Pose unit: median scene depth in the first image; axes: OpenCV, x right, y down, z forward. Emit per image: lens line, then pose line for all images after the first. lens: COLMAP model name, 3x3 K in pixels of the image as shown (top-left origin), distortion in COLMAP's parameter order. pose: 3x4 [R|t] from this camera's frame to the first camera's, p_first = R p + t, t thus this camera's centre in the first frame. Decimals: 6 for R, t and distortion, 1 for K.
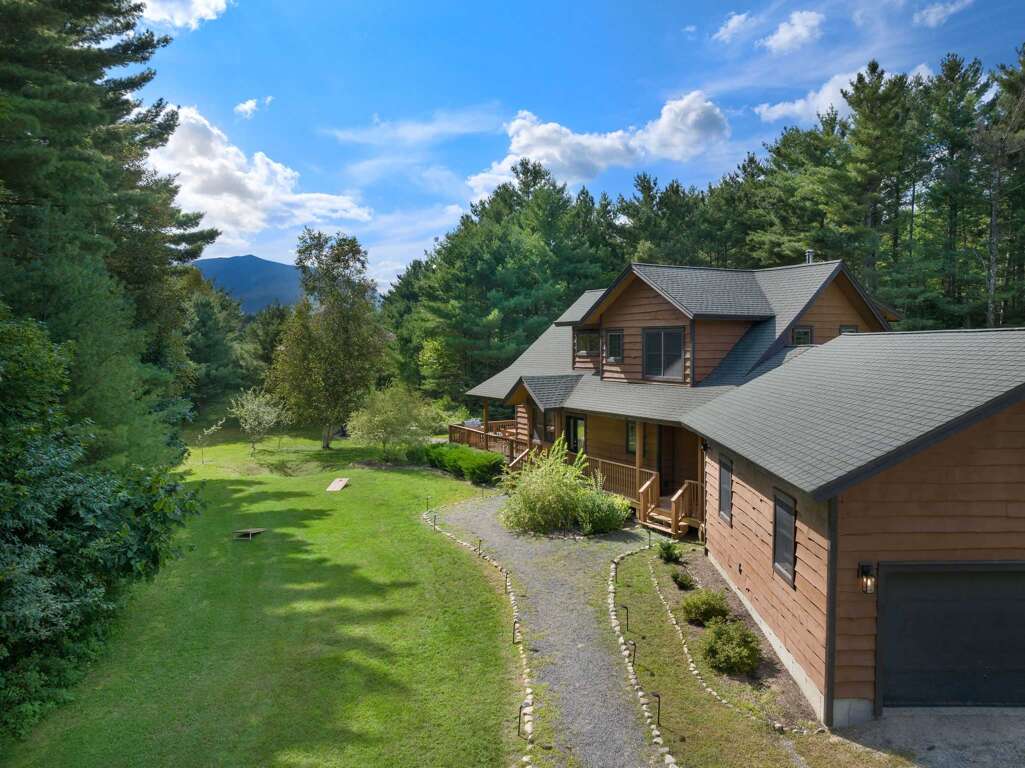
lens RADIAL K [[724.4, 0, 518.6], [0, 724.4, 381.9], [0, 0, 1]] dist [-0.052744, 0.032331]
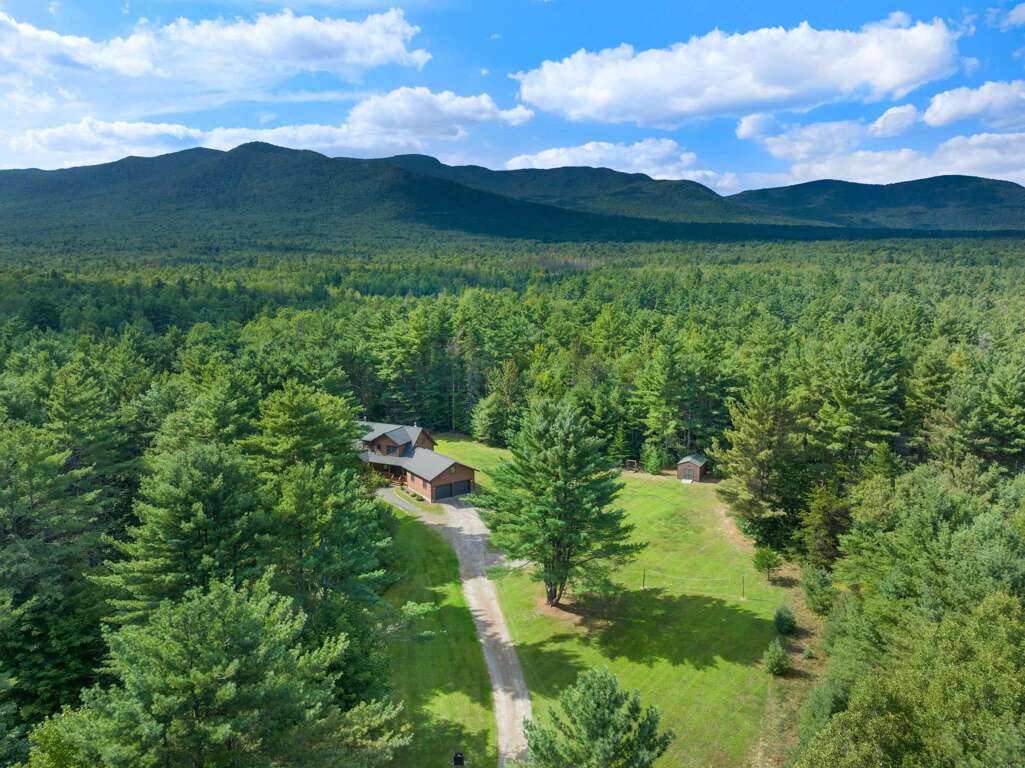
lens RADIAL K [[724.4, 0, 518.6], [0, 724.4, 381.9], [0, 0, 1]] dist [-0.052744, 0.032331]
pose [[0.802065, -0.092639, 0.590008, -1.350630], [0.024749, 0.992204, 0.122145, -0.737825], [-0.596723, -0.083366, 0.798105, -2.352823]]
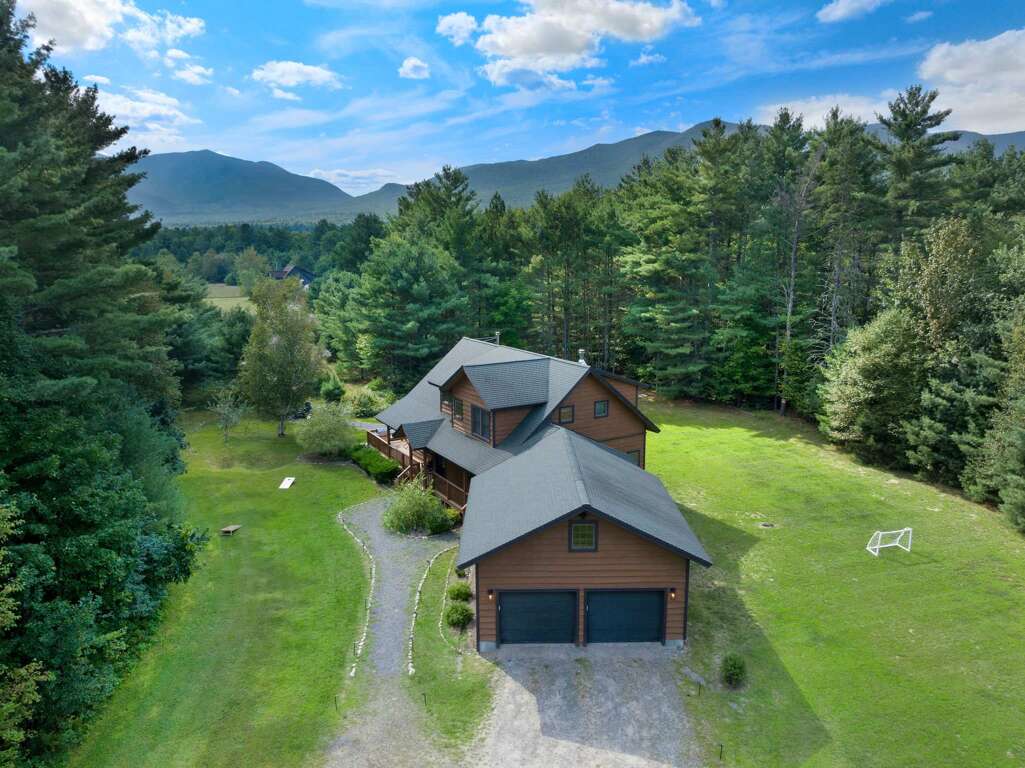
lens RADIAL K [[724.4, 0, 518.6], [0, 724.4, 381.9], [0, 0, 1]] dist [-0.052744, 0.032331]
pose [[0.999088, -0.001610, 0.042657, 0.142735], [-0.004257, 0.990550, 0.137089, -0.235598], [-0.042475, -0.137146, 0.989640, -0.403929]]
